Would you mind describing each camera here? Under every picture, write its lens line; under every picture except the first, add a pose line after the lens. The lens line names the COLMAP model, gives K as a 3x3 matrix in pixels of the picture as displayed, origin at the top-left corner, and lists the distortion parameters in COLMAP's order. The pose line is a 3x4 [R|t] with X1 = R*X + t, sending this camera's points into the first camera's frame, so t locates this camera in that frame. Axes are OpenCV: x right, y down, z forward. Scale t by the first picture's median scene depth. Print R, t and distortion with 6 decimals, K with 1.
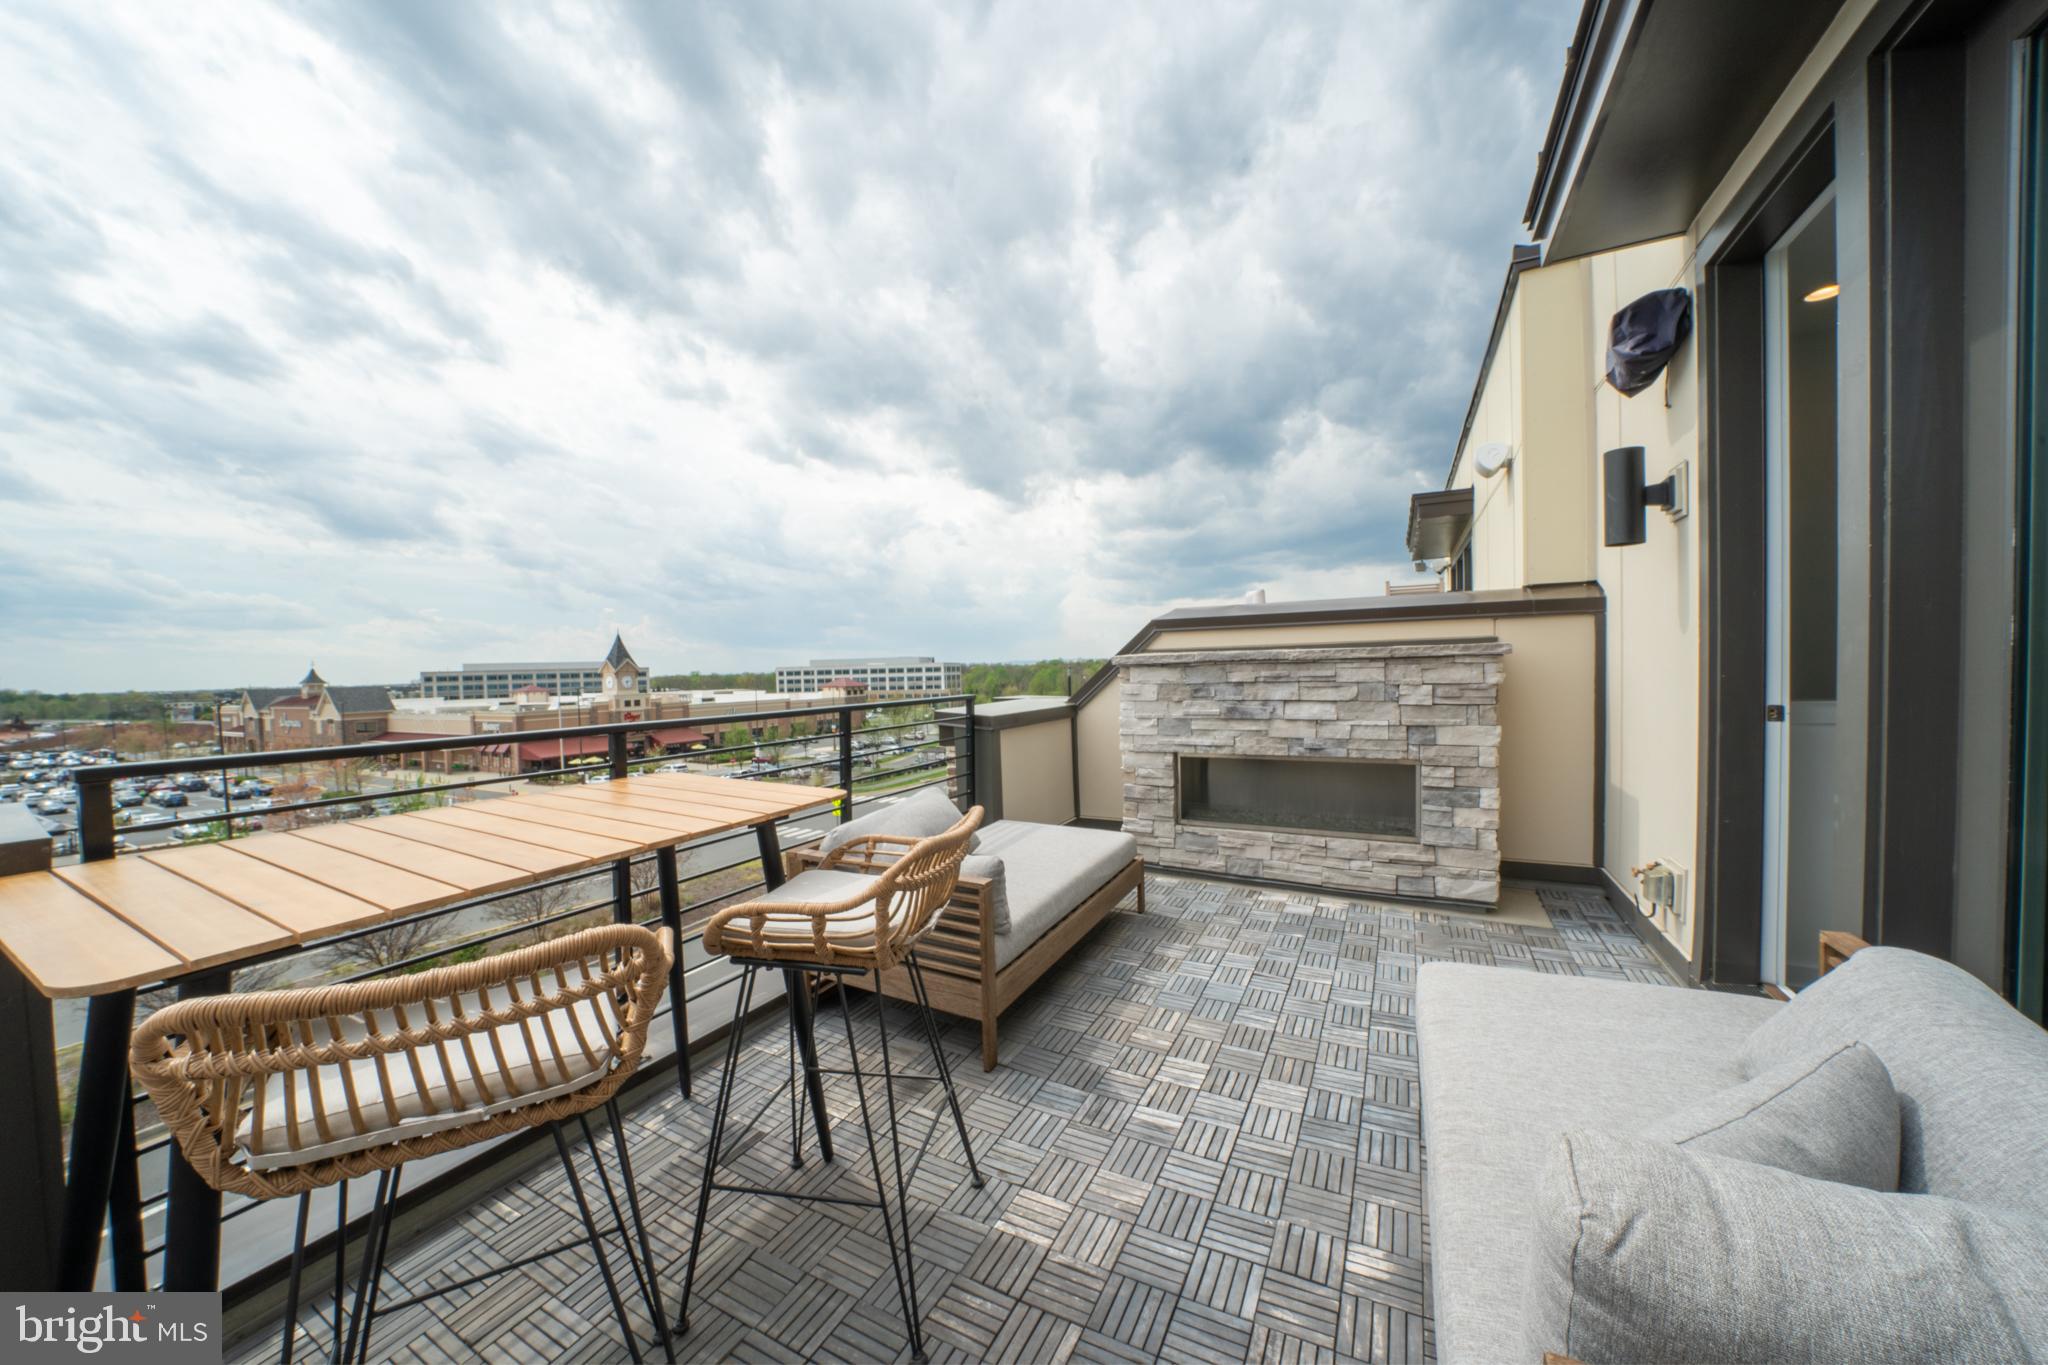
lens RADIAL K [[711.7, 0, 1023.6], [0, 711.7, 691.3], [0, 0, 1]] dist [-0.021951, 0.000784]
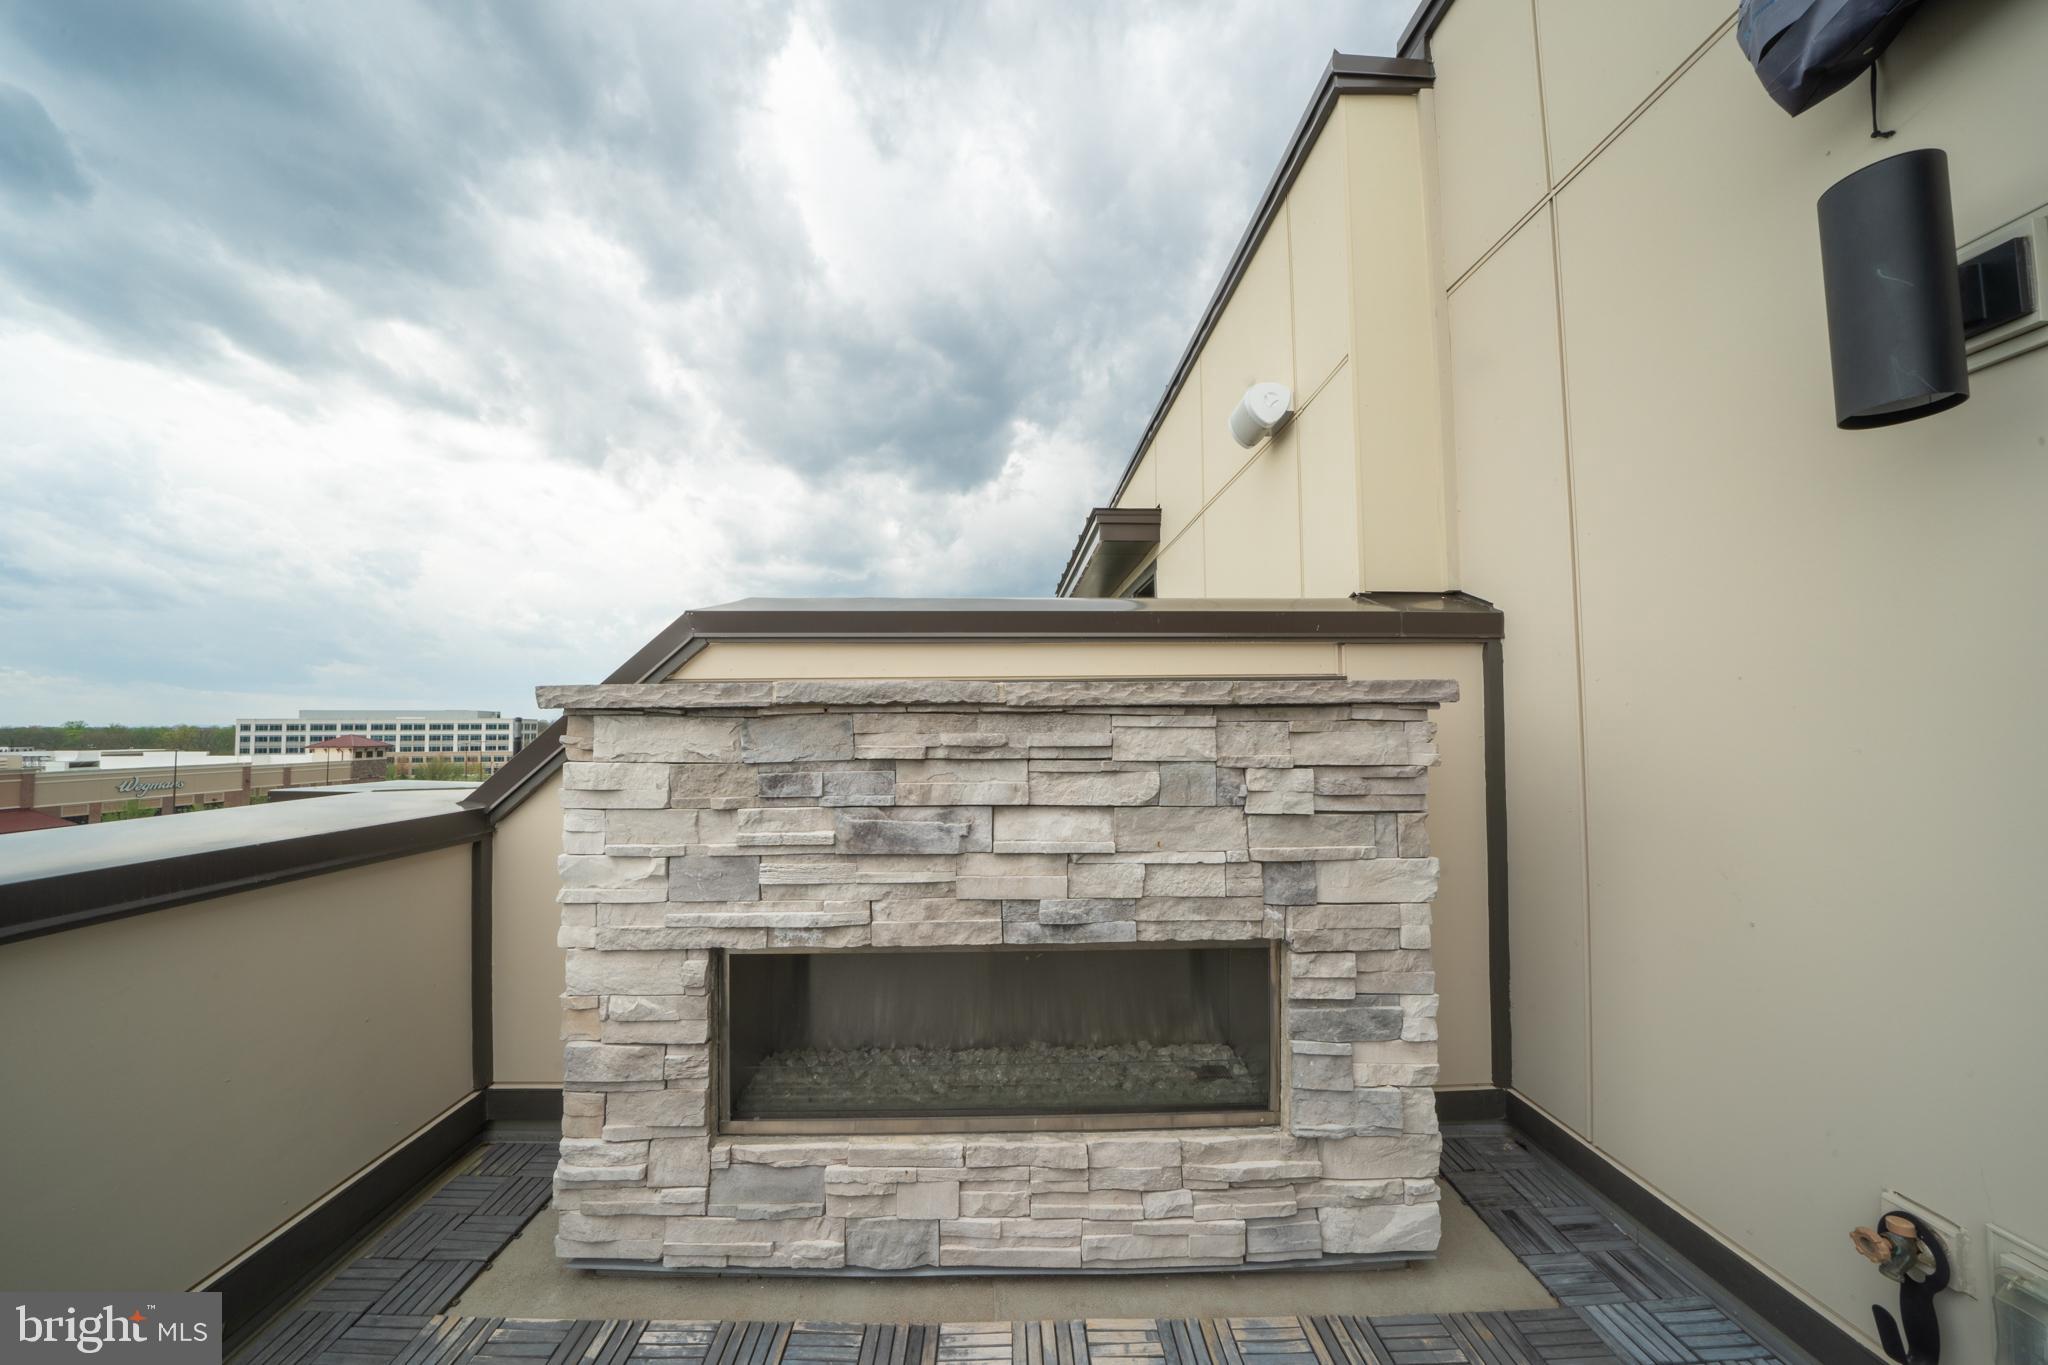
lens RADIAL K [[711.7, 0, 1002.2], [0, 711.7, 693.8], [0, 0, 1]] dist [-0.021951, 0.000784]
pose [[0.881226, 0.040843, 0.470927, 0.175843], [-0.000890, 0.996402, -0.084750, -0.016025], [-0.472694, 0.074265, 0.878092, 0.628030]]
